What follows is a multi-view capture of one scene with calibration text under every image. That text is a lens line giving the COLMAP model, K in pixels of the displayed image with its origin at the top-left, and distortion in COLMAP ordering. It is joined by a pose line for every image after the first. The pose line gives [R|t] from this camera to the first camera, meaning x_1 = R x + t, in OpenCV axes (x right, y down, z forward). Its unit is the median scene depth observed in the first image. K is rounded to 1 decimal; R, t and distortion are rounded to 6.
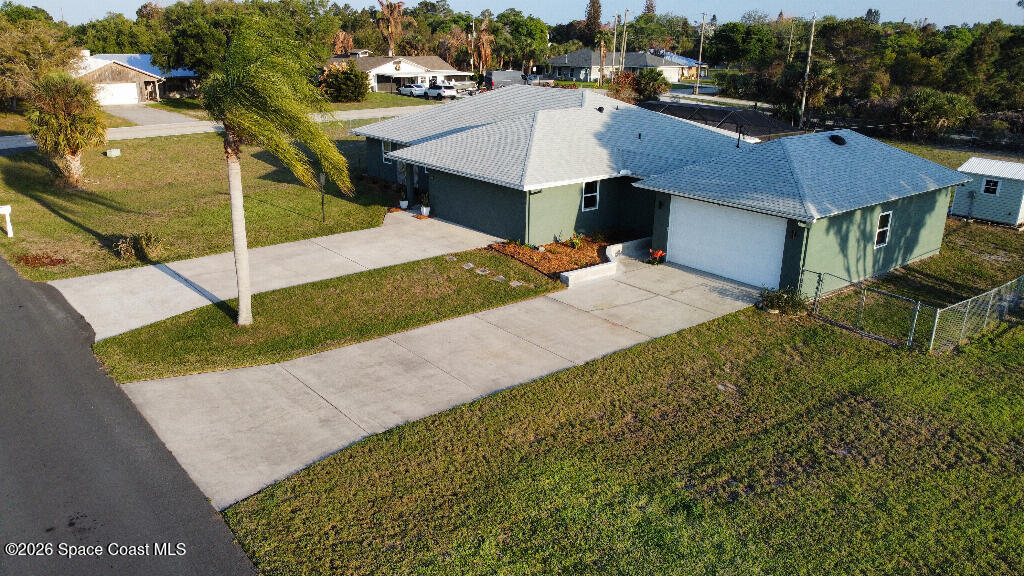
lens RADIAL K [[771.5, 0, 512.0], [0, 771.5, 288.0], [0, 0, 1]] dist [-0.005287, -0.000353]
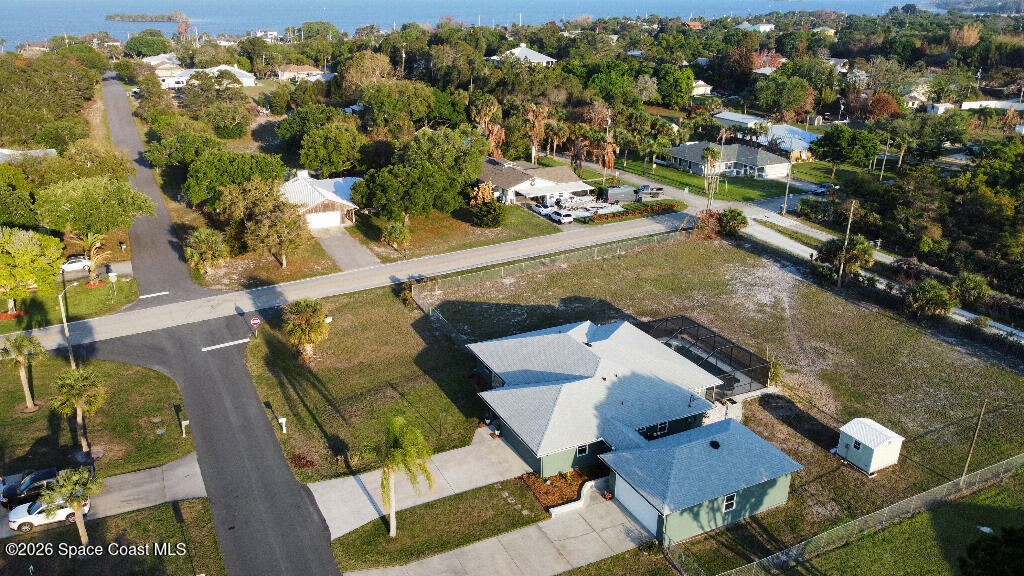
lens RADIAL K [[771.5, 0, 512.0], [0, 771.5, 288.0], [0, 0, 1]] dist [-0.005287, -0.000353]
pose [[0.976332, 0.073193, -0.203515, 0.305775], [-0.064763, 0.996756, 0.047787, -0.618503], [0.206353, -0.033475, 0.977905, -0.845483]]
